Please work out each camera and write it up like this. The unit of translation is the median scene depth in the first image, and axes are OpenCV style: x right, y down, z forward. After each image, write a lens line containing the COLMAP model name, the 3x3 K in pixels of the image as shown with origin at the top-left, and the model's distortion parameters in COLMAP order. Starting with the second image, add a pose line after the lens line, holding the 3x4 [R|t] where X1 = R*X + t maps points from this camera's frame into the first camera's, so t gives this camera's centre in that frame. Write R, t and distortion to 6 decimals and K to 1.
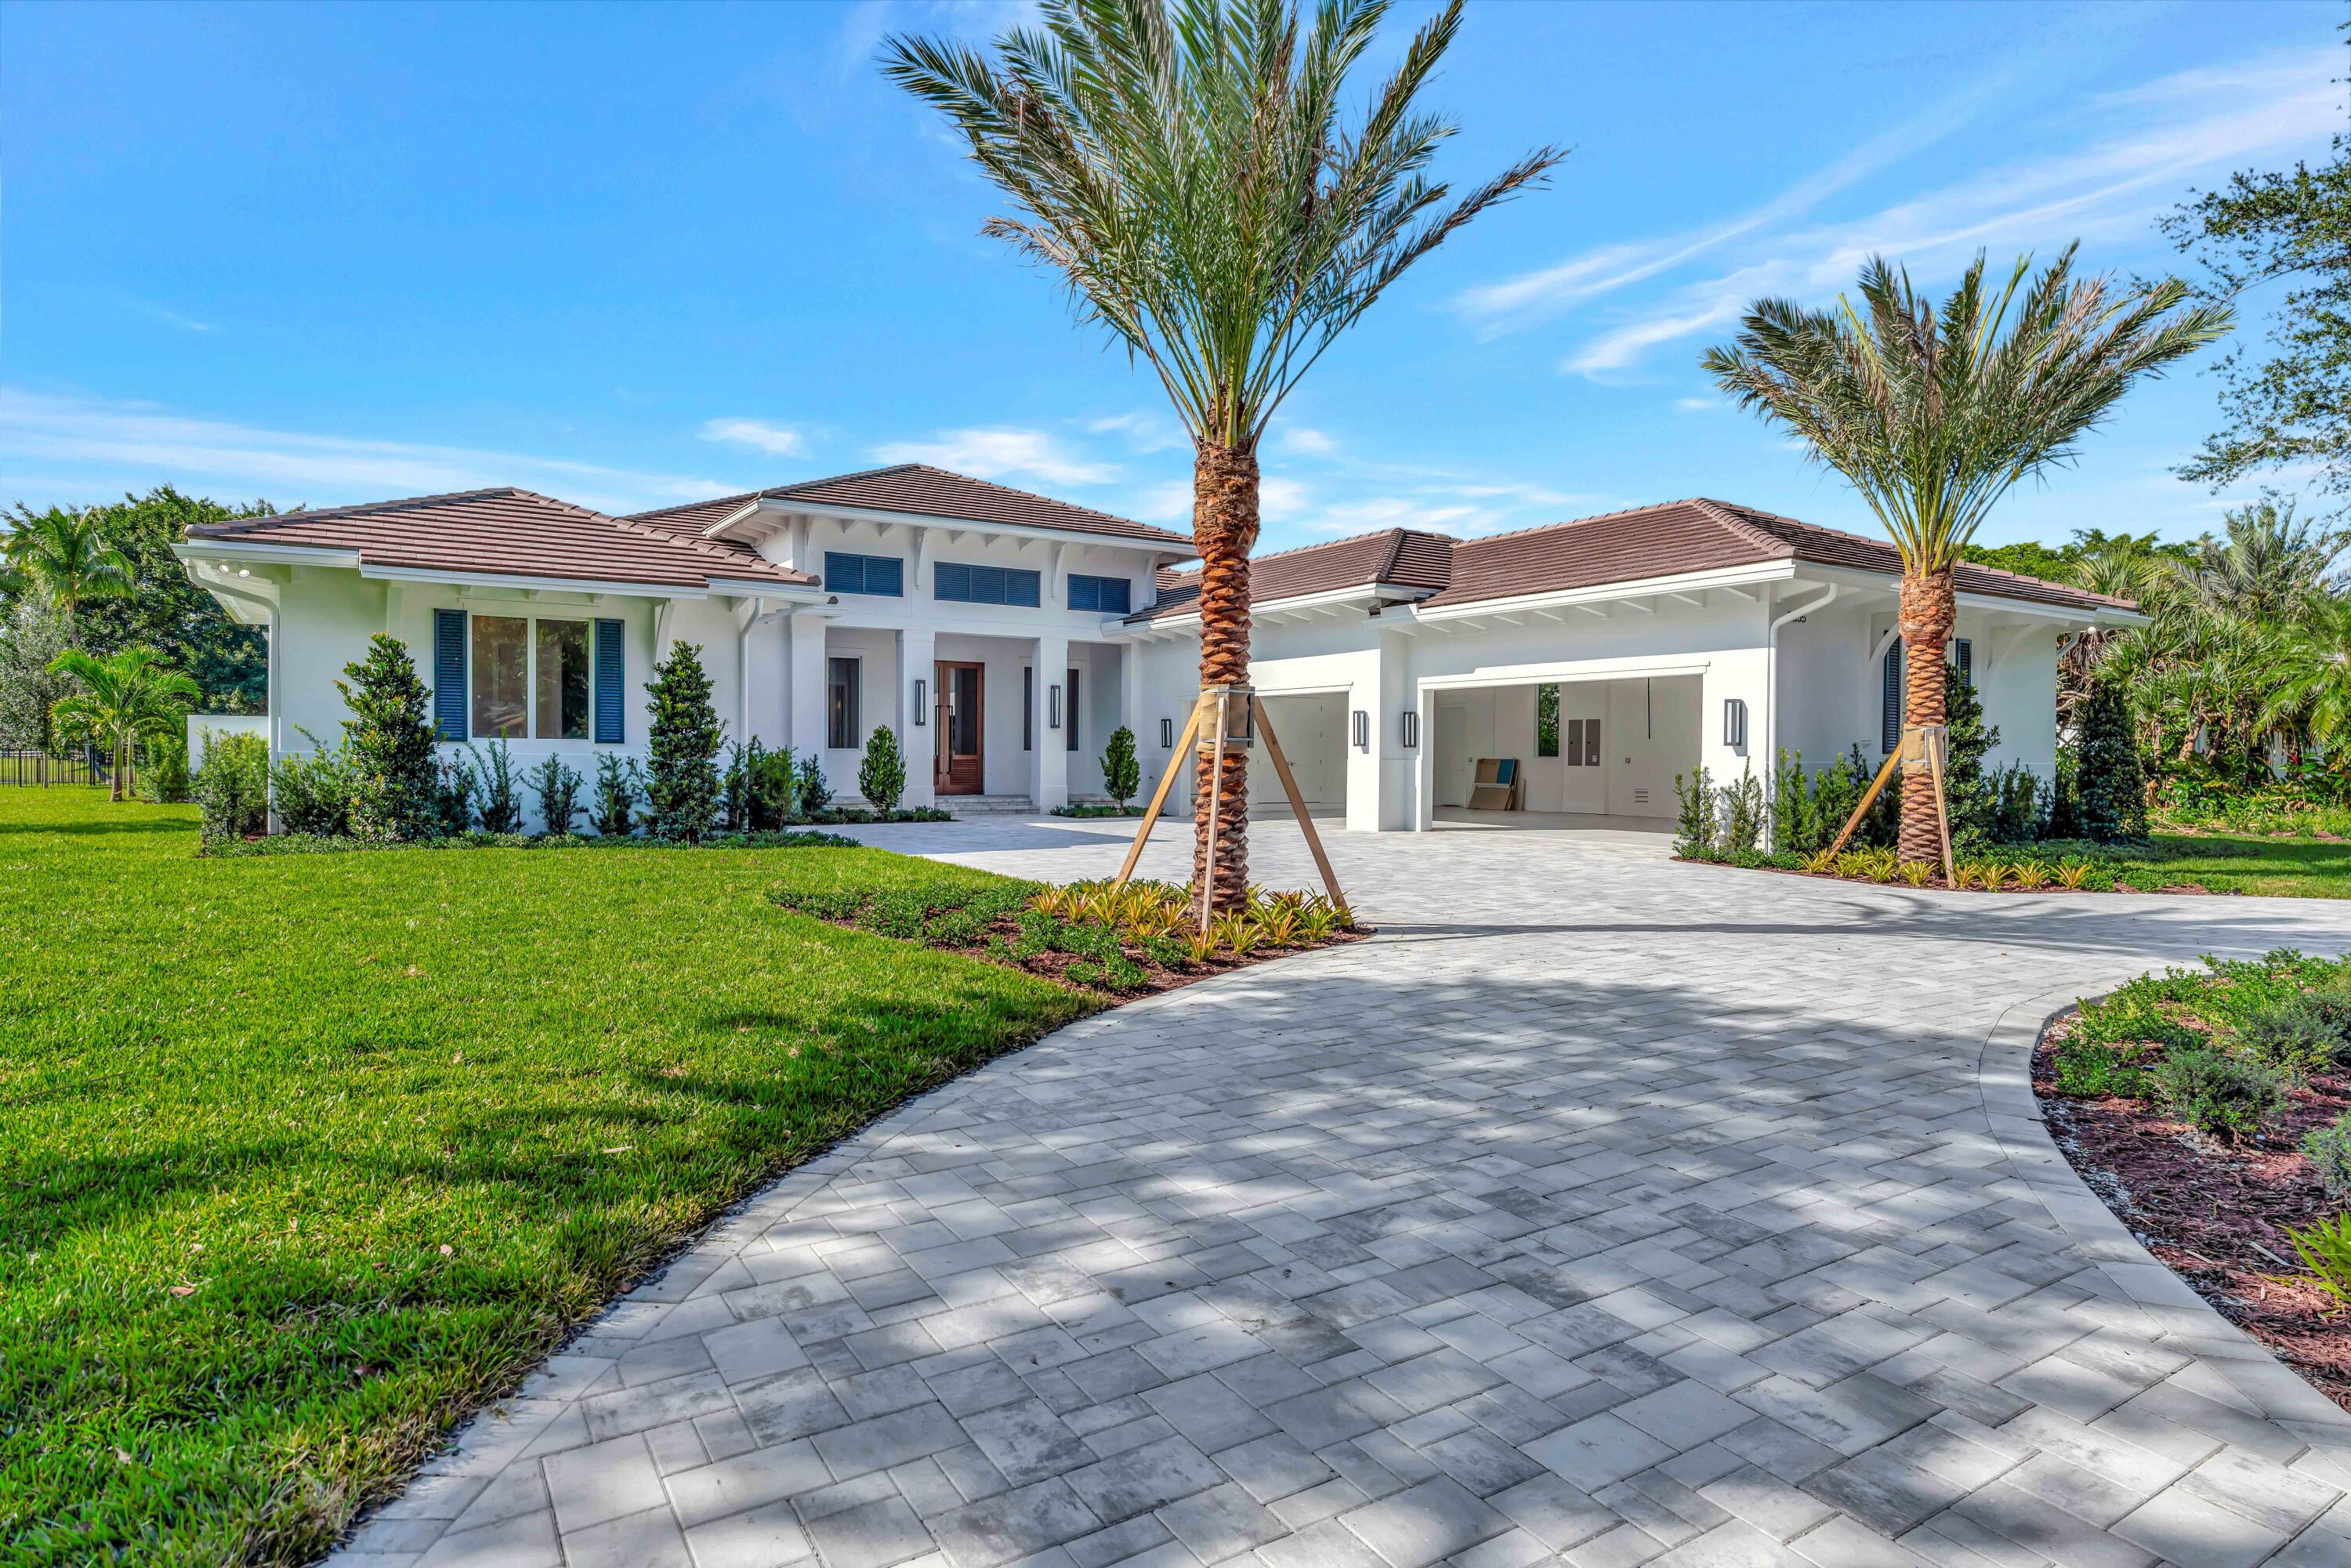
lens RADIAL K [[1325.7, 0, 1175.7], [0, 1325.7, 773.9], [0, 0, 1]] dist [-0.000810, -0.000120]
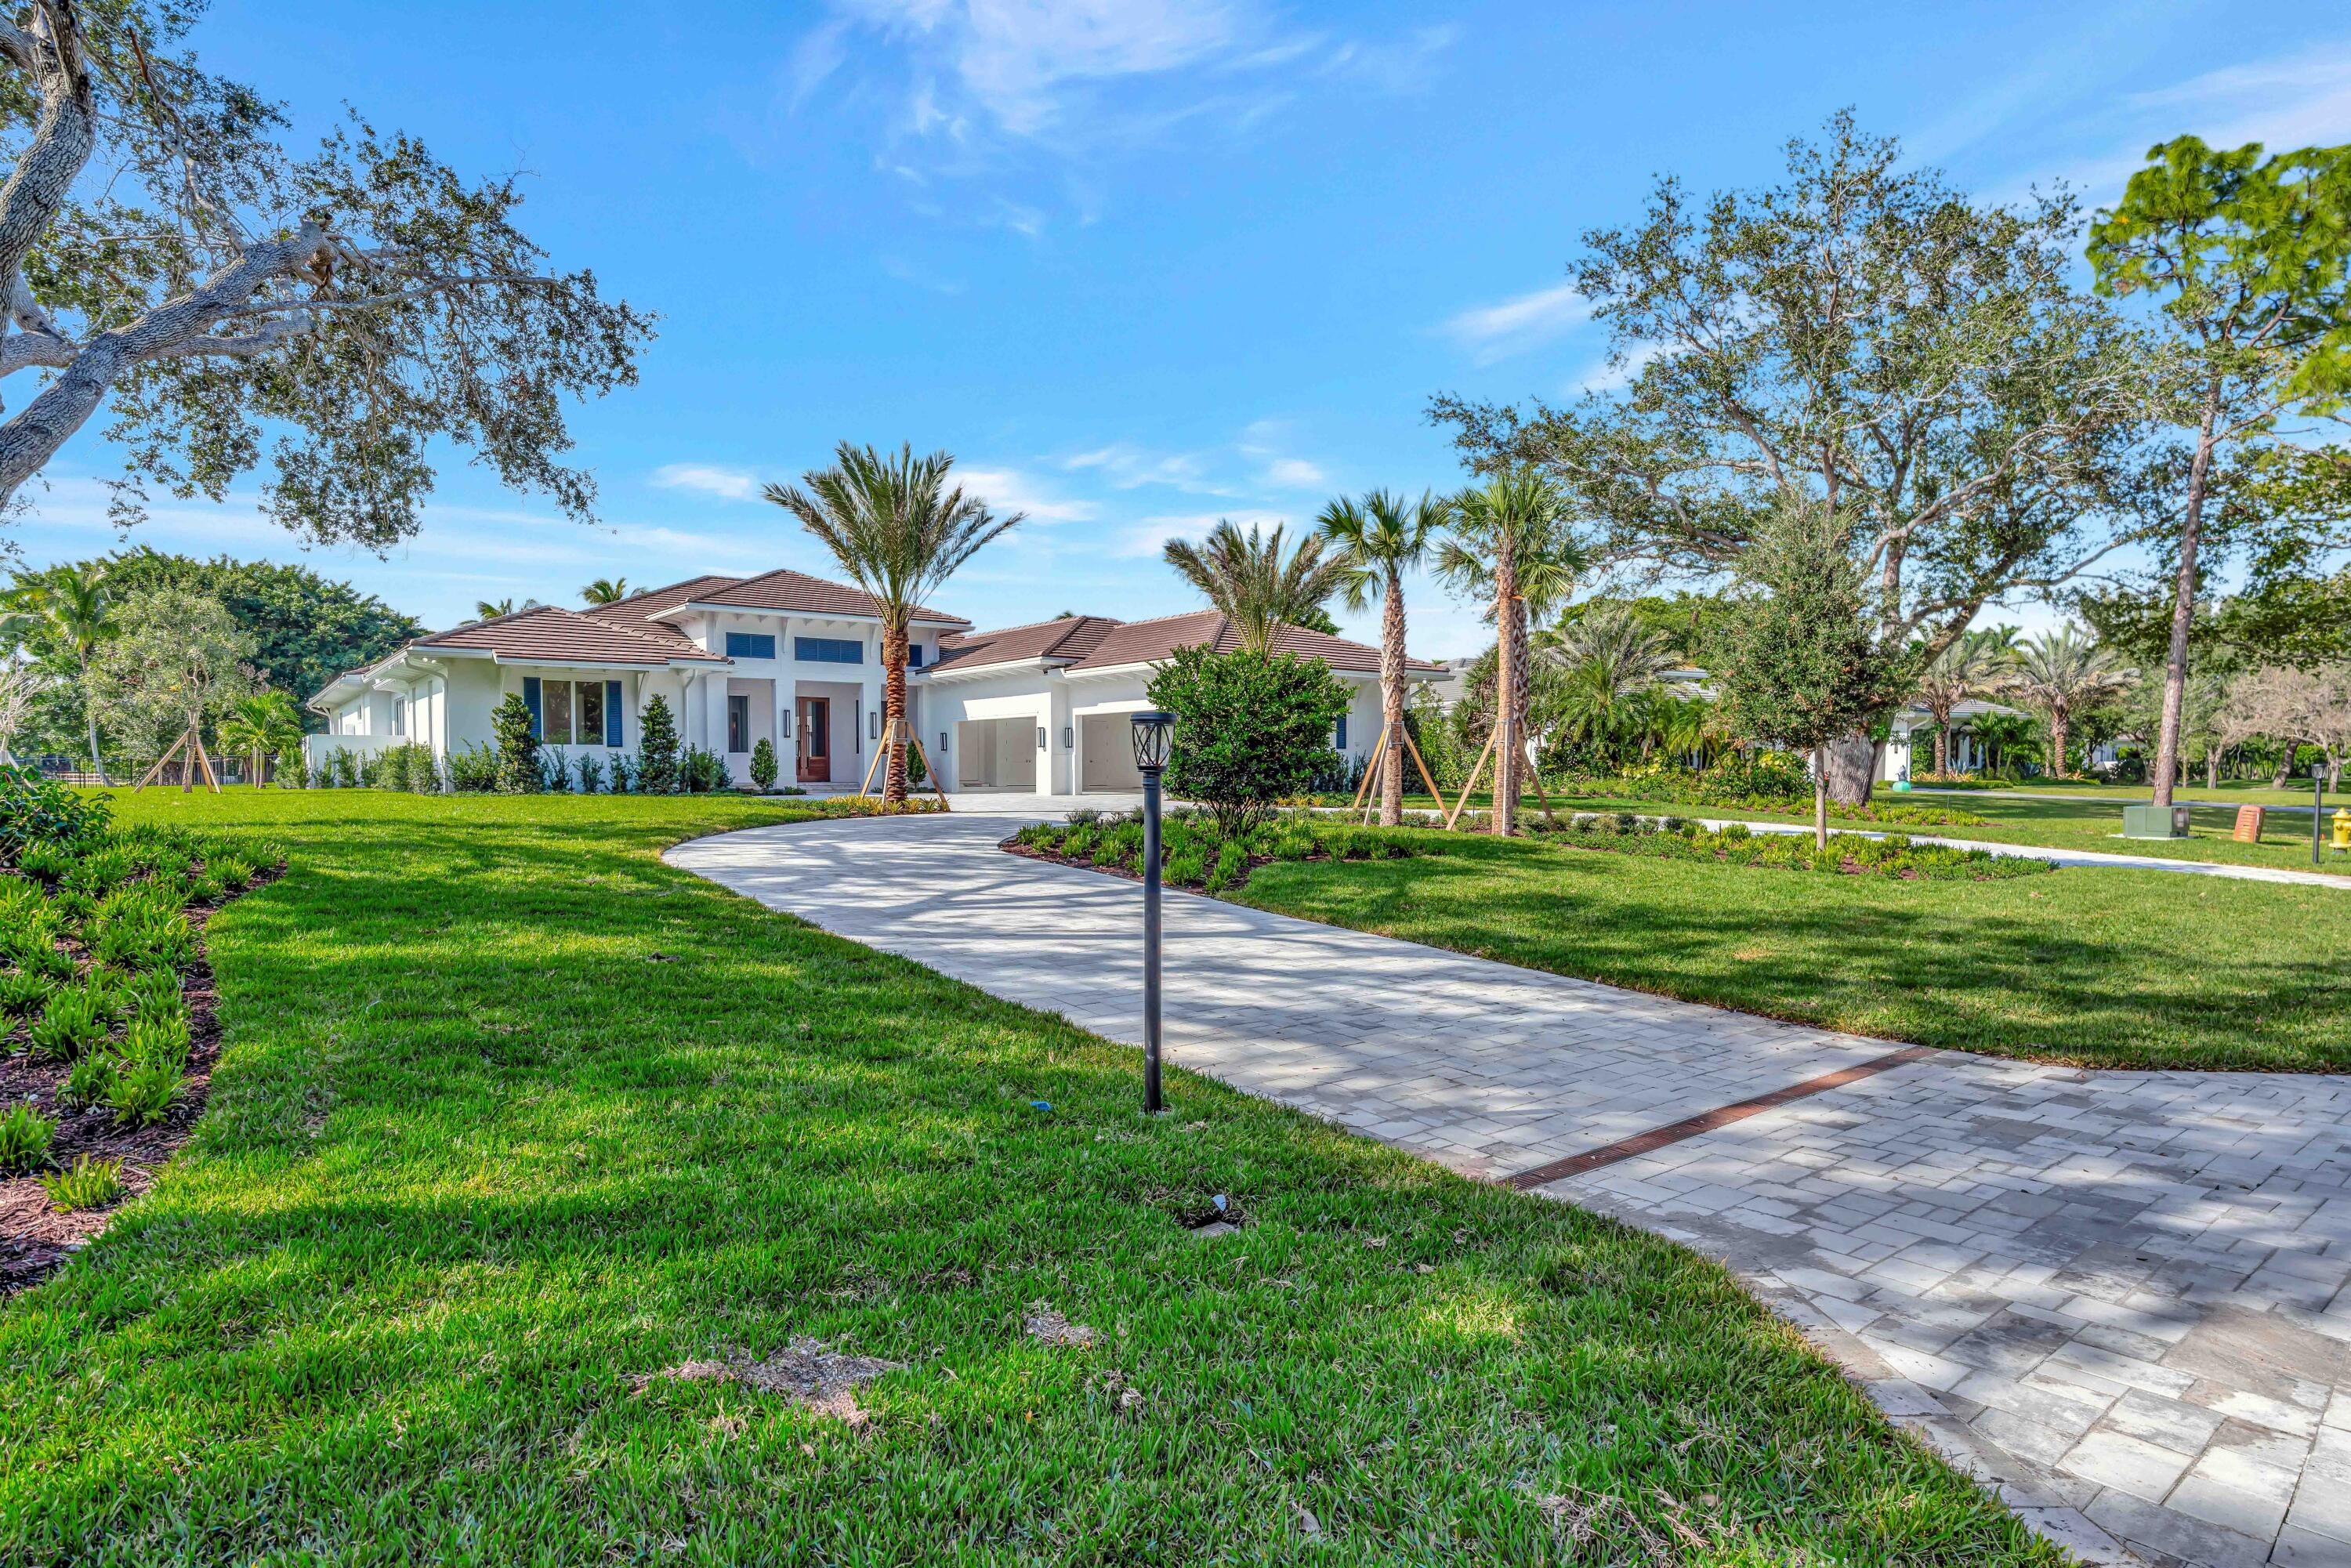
lens RADIAL K [[1241.1, 0, 1177.3], [0, 1241.1, 794.5], [0, 0, 1]] dist [0.001670, 0.000096]
pose [[0.994621, -0.012109, 0.102869, 0.148662], [0.011339, 0.999903, 0.008067, 0.031202], [-0.102957, -0.006857, 0.994662, -0.667707]]
